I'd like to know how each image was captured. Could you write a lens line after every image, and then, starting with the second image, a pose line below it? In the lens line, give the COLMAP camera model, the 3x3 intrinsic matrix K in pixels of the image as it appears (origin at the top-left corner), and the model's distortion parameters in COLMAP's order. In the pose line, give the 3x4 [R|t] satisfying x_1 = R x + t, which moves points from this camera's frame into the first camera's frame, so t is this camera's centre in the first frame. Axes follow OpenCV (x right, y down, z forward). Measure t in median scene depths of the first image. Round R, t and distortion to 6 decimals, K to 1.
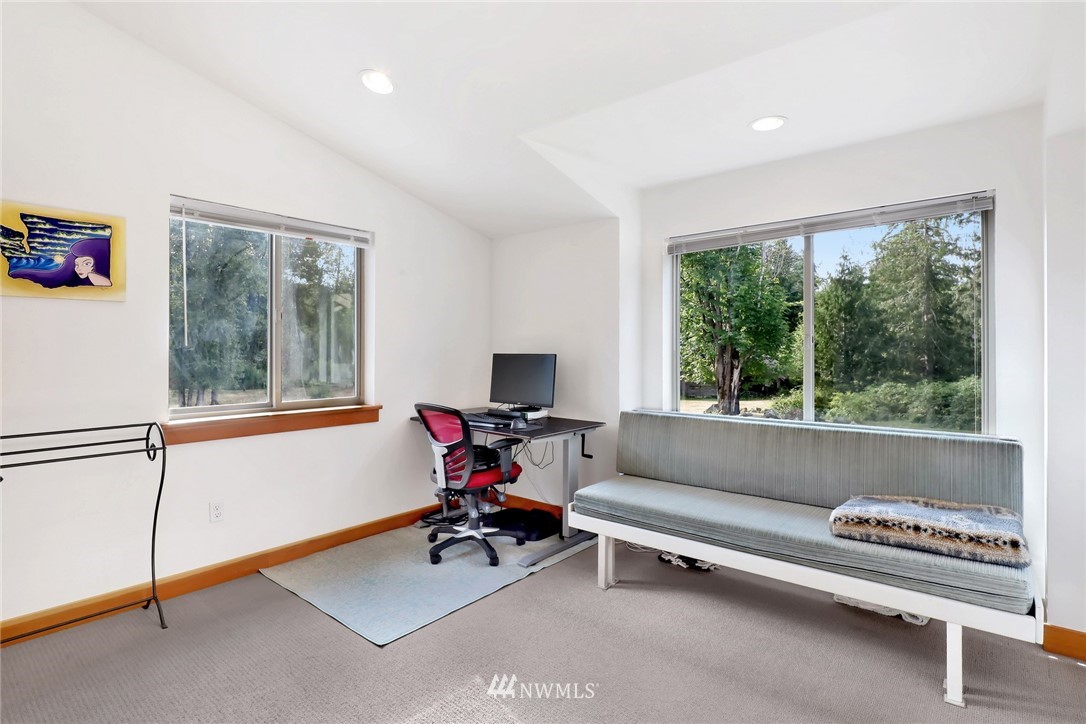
lens RADIAL K [[544.9, 0, 543.3], [0, 544.9, 350.3], [0, 0, 1]] dist [0.006230, -0.000870]
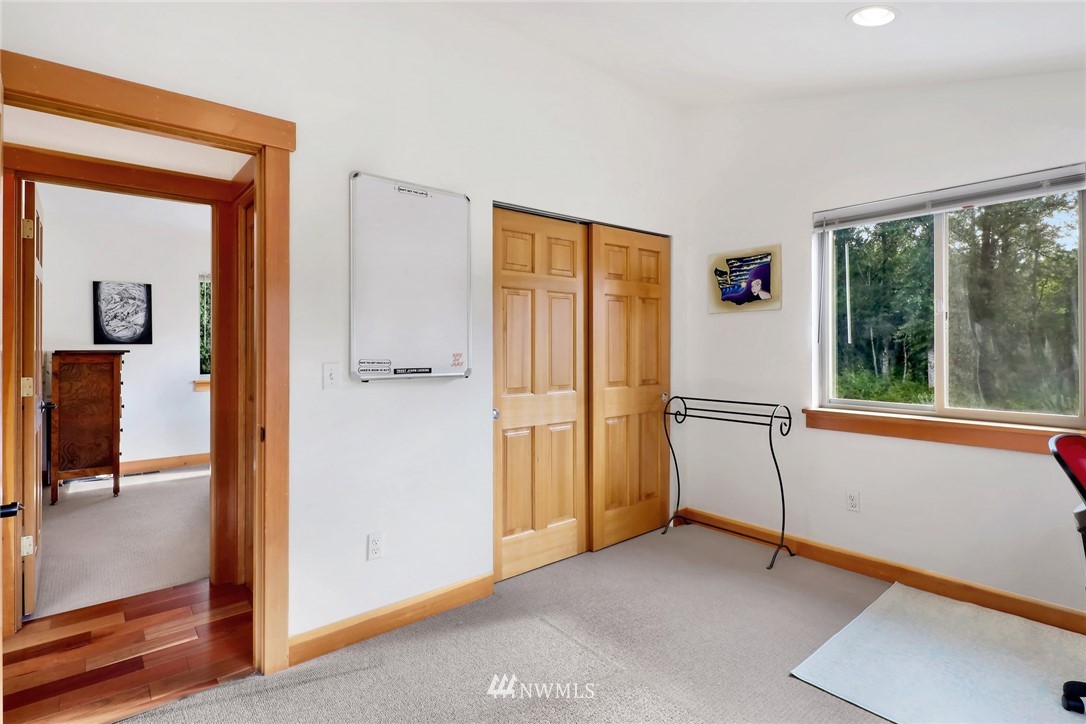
lens RADIAL K [[544.9, 0, 543.3], [0, 544.9, 350.3], [0, 0, 1]] dist [0.006230, -0.000870]
pose [[-0.167538, 0.002982, -0.985861, 0.631098], [-0.003321, 0.999988, 0.003589, 0.005650], [0.985860, 0.003876, -0.167526, 0.704748]]
